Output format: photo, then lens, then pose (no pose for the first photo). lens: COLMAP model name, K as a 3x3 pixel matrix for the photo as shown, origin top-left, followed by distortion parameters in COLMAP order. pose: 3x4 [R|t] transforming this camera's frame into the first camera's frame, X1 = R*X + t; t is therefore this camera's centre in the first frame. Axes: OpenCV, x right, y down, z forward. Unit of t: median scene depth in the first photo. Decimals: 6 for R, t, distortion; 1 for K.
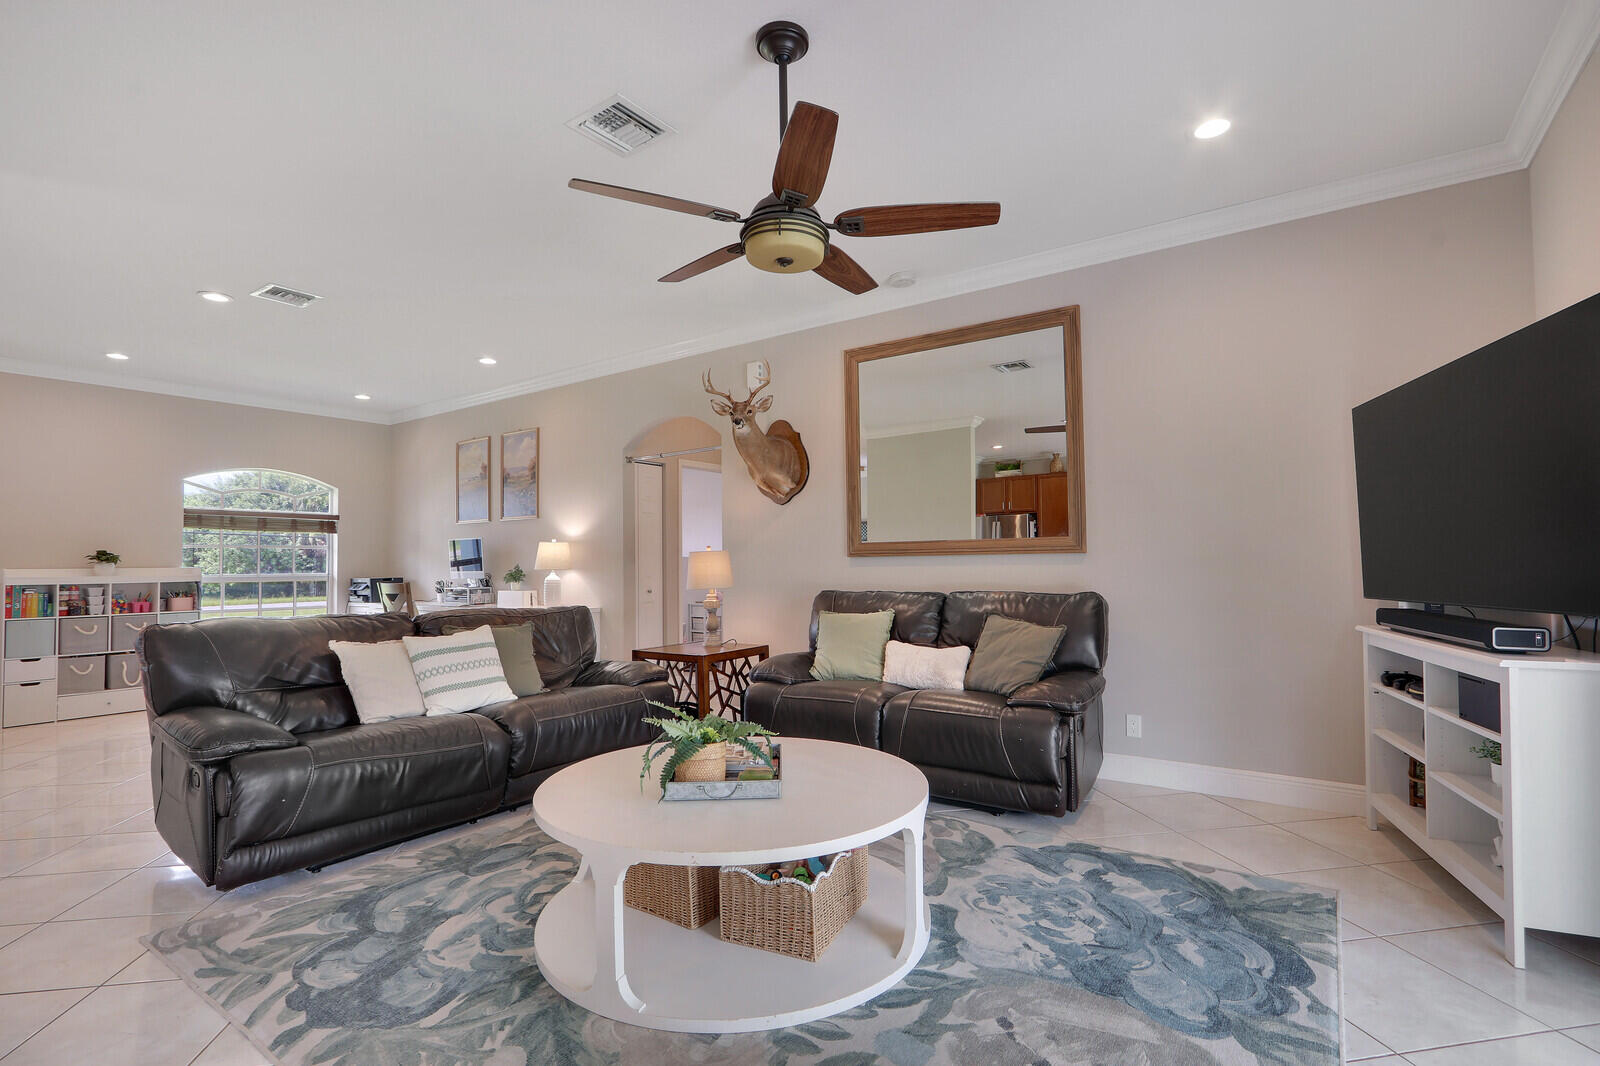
lens RADIAL K [[775.1, 0, 783.3], [0, 775.1, 504.7], [0, 0, 1]] dist [-0.016946, 0.000557]
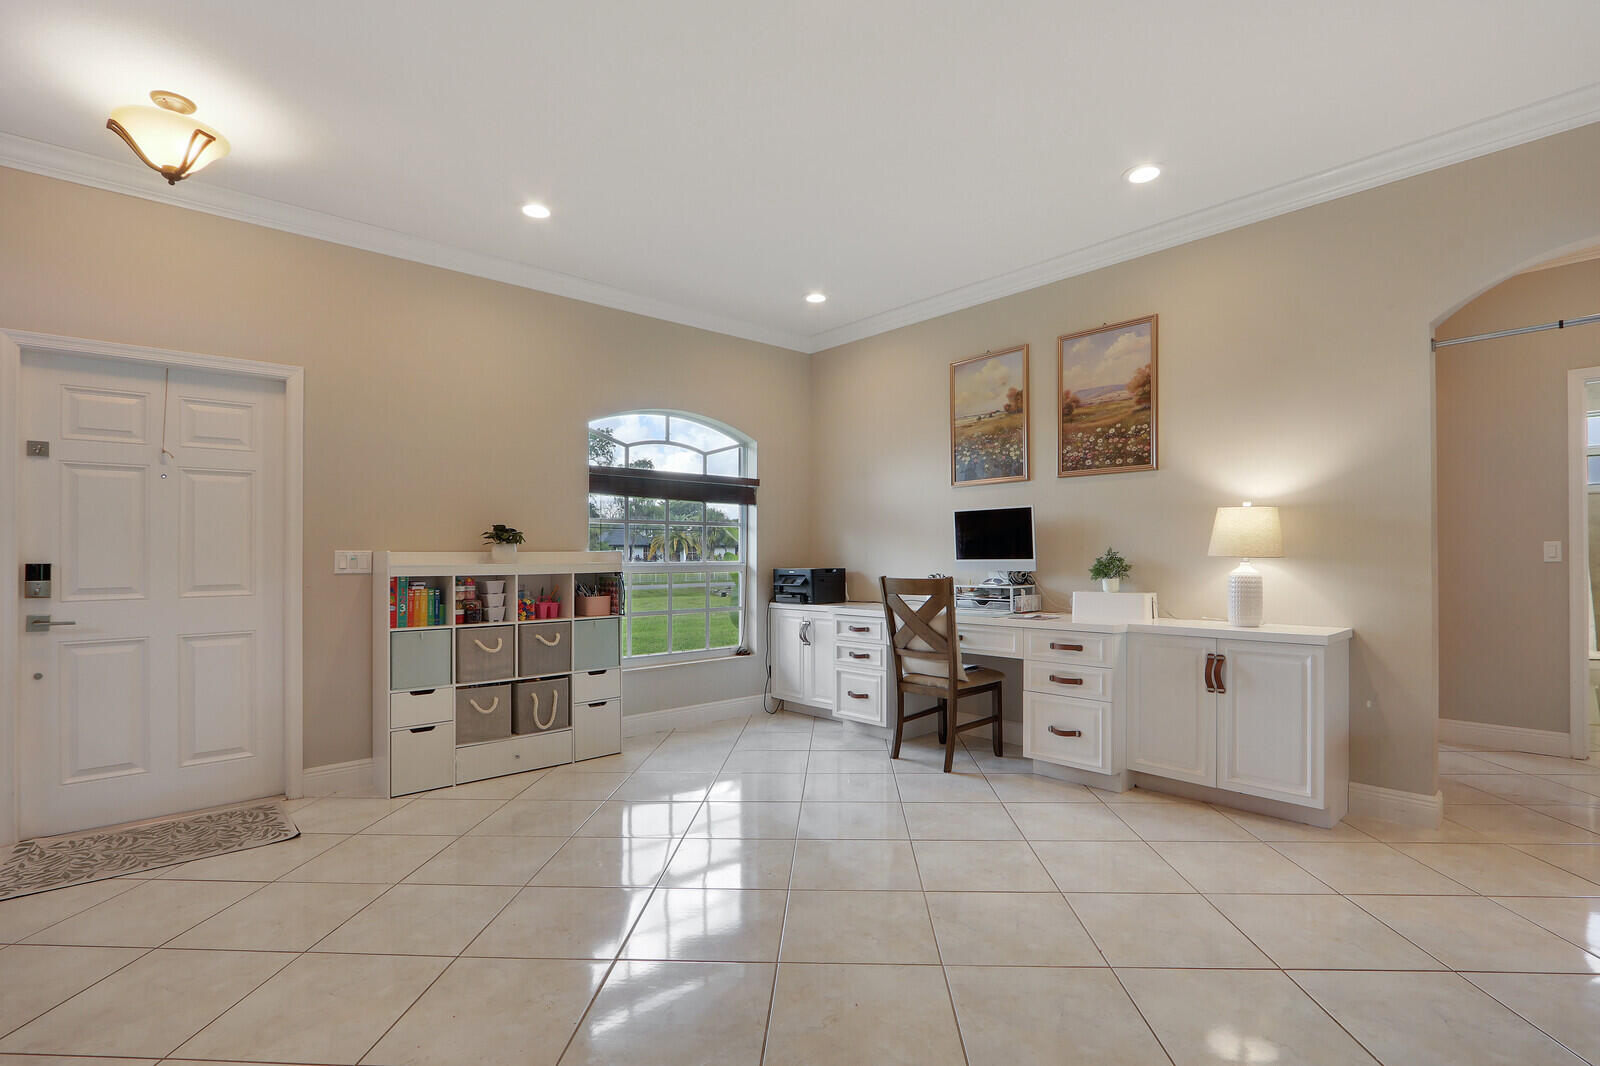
lens RADIAL K [[775.1, 0, 783.3], [0, 775.1, 504.7], [0, 0, 1]] dist [-0.016946, 0.000557]
pose [[0.972043, -0.008721, -0.234643, -0.498100], [0.011321, 0.999888, 0.009738, 0.038506], [0.234532, -0.012122, 0.972033, 0.406134]]
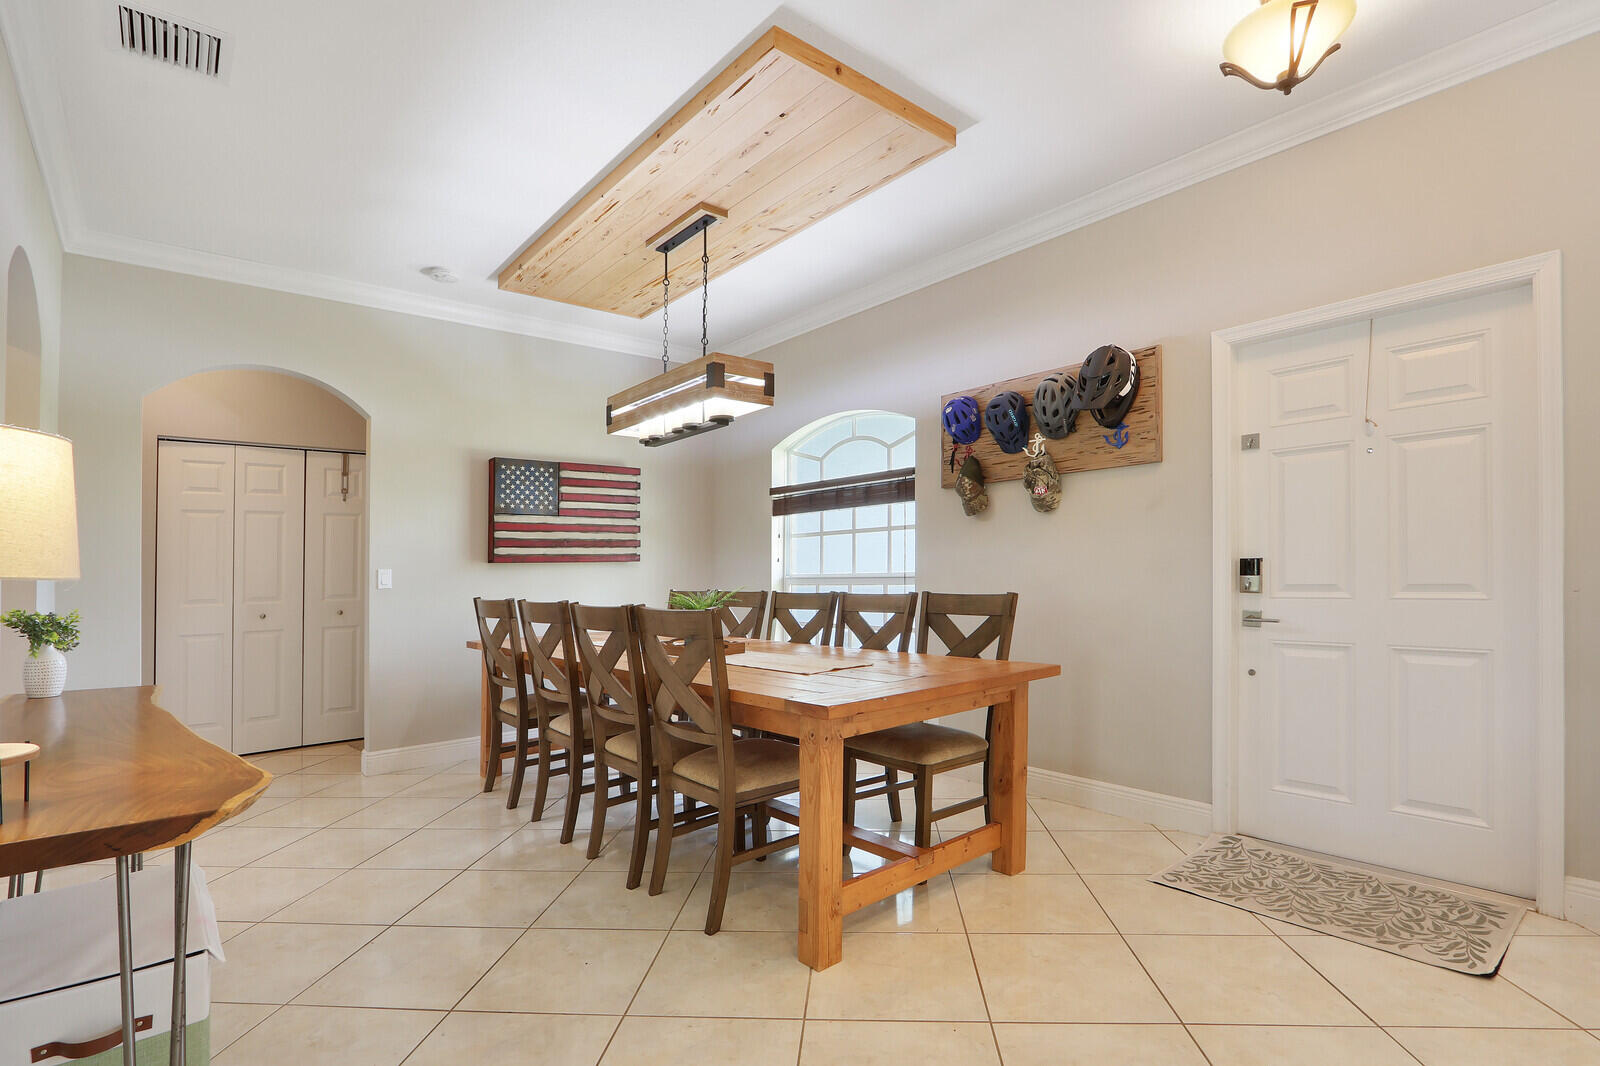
lens RADIAL K [[756.9, 0, 806.9], [0, 756.9, 556.3], [0, 0, 1]] dist [-0.008845, -0.000261]
pose [[-0.230468, 0.001510, -0.973079, -0.555526], [0.098194, 0.994930, -0.021713, 0.059689], [0.968113, -0.100554, -0.229448, 0.633740]]
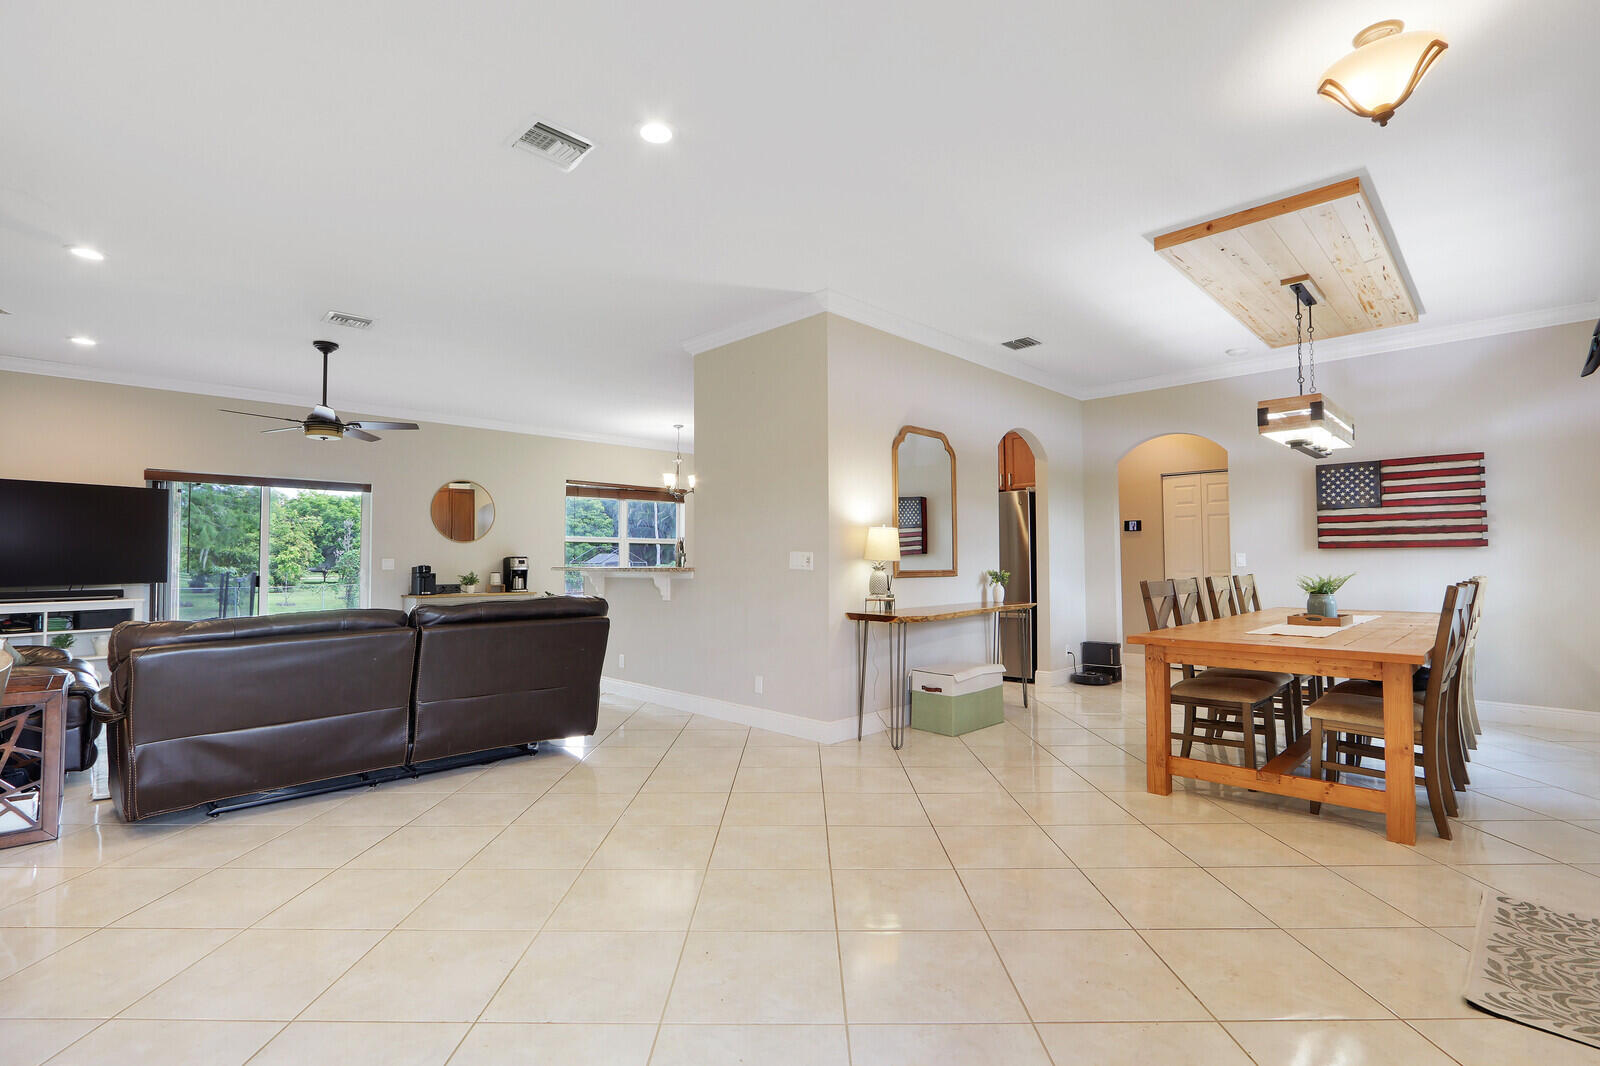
lens RADIAL K [[756.9, 0, 806.9], [0, 756.9, 556.3], [0, 0, 1]] dist [-0.008845, -0.000261]
pose [[-0.988436, 0.021251, 0.150142, -0.715186], [0.009073, 0.996646, -0.081334, 0.099740], [-0.151367, -0.079031, -0.985313, 1.179493]]
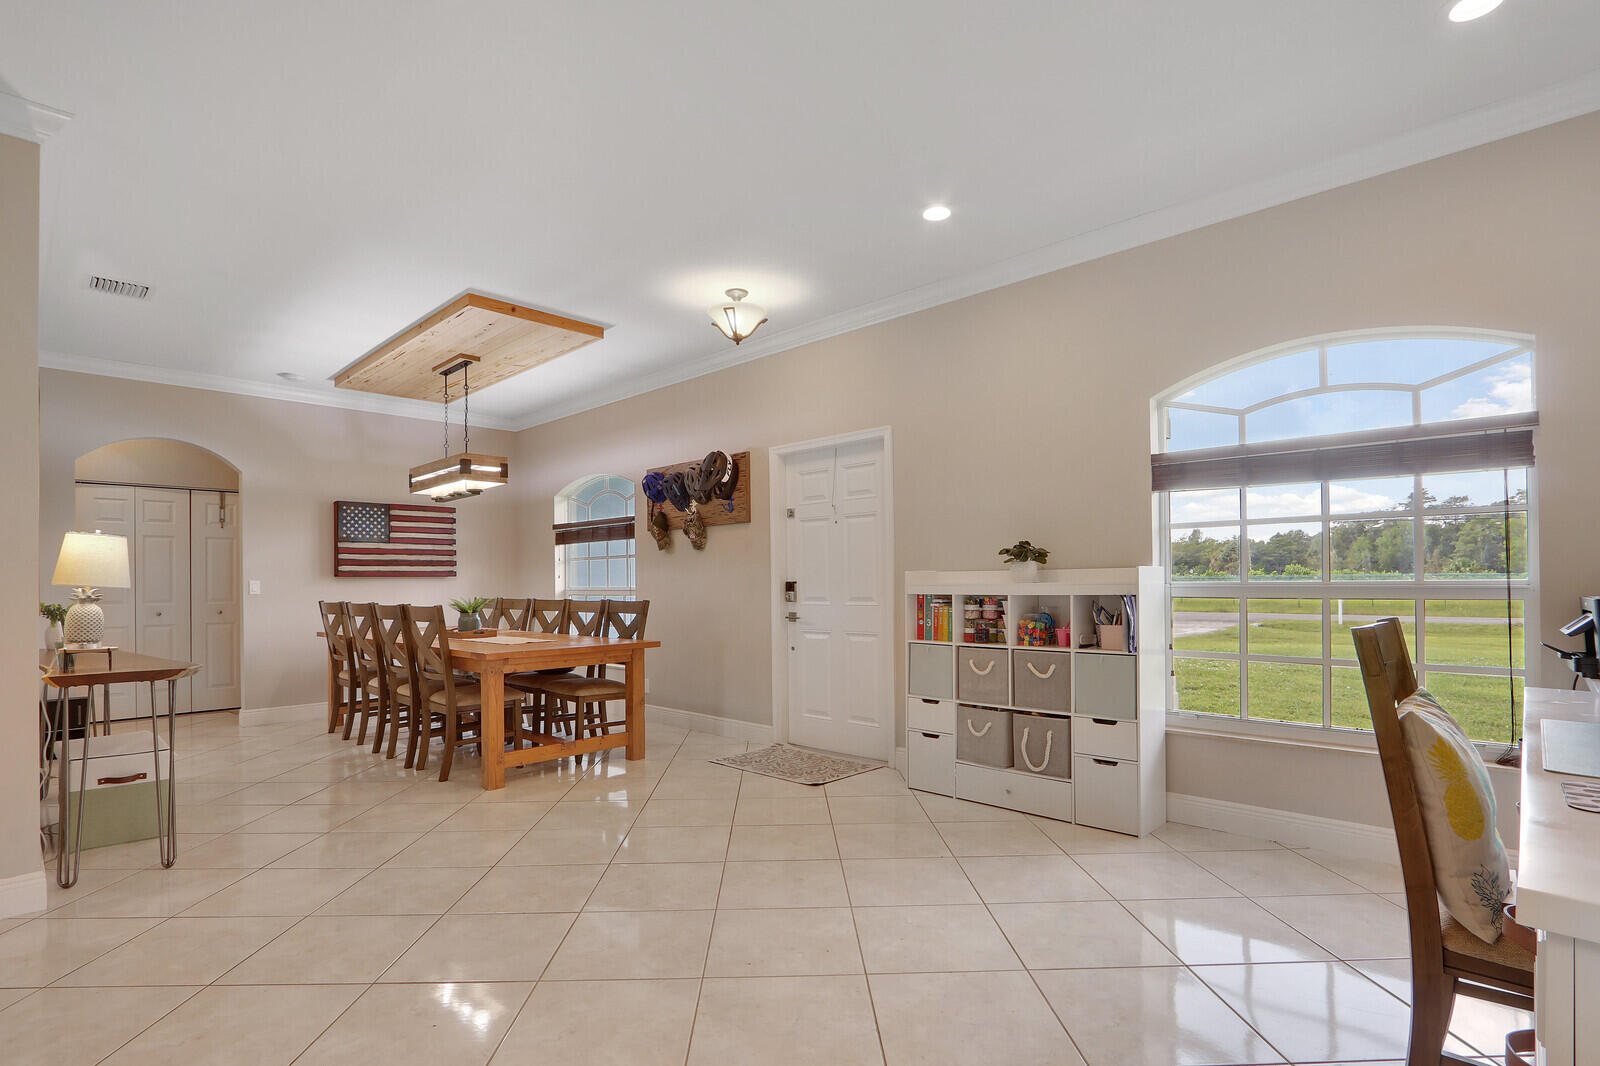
lens RADIAL K [[768.0, 0, 794.7], [0, 768.0, 599.7], [0, 0, 1]] dist [-0.003926, -0.001008]
pose [[-0.134803, 0.039423, -0.990088, -0.257636], [0.086332, 0.995876, 0.027899, 0.075213], [0.987104, -0.081716, -0.137651, 0.917581]]
